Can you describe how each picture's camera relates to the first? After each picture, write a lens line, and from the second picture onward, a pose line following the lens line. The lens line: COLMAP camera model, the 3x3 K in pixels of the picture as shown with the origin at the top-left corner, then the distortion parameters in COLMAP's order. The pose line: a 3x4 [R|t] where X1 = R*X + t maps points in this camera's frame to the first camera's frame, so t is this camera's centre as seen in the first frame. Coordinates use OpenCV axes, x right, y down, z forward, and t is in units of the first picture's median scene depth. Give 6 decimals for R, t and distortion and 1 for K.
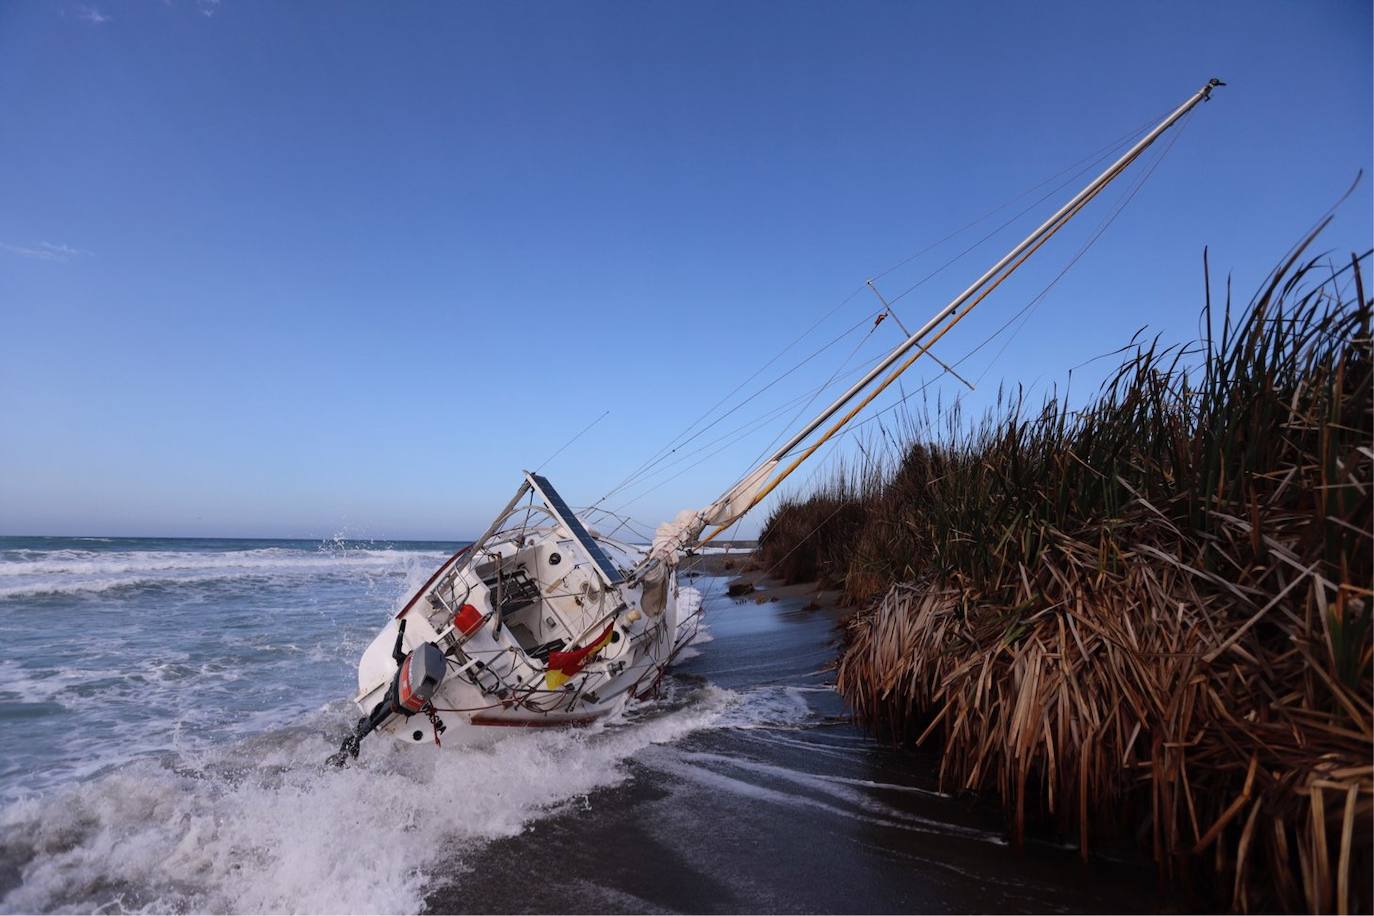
lens RADIAL K [[686.6, 0, 710.9], [0, 686.6, 434.8], [0, 0, 1]] dist [-0.024794, -0.000095]
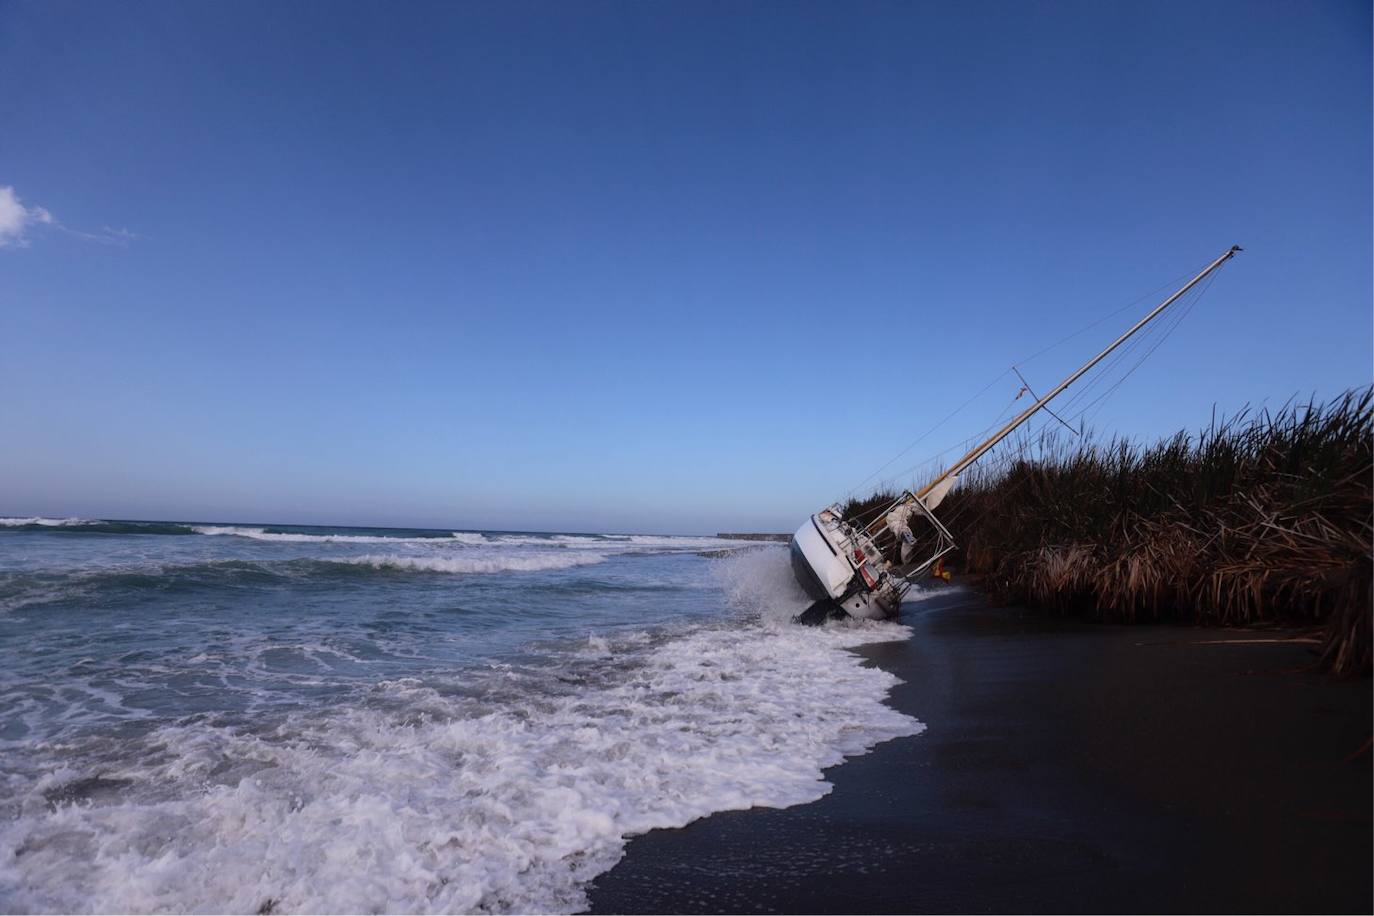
lens RADIAL K [[686.6, 0, 710.9], [0, 686.6, 434.8], [0, 0, 1]] dist [-0.024794, -0.000095]
pose [[0.998476, 0.017419, -0.052358, -1.000962], [-0.016914, 0.999806, 0.010071, -0.166621], [0.052523, -0.009170, 0.998578, -1.655654]]
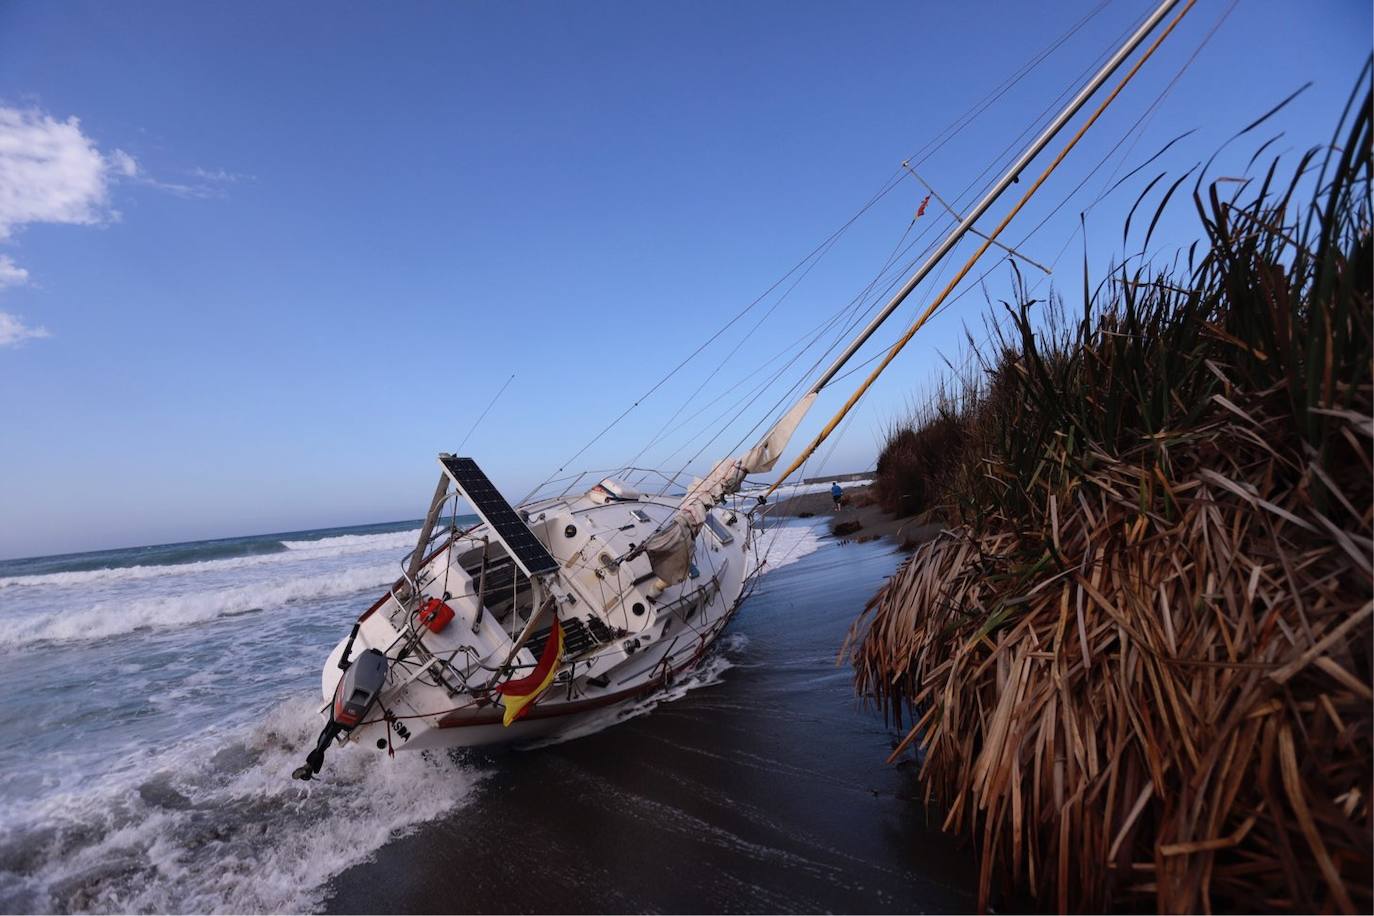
lens RADIAL K [[695.5, 0, 687.0], [0, 695.5, 458.0], [0, 0, 1]] dist [-0.003417, 0.000683]
pose [[0.970610, -0.113485, -0.212221, 0.281737], [0.137528, 0.985216, 0.102154, 0.016567], [0.197491, -0.128338, 0.971868, 0.255295]]
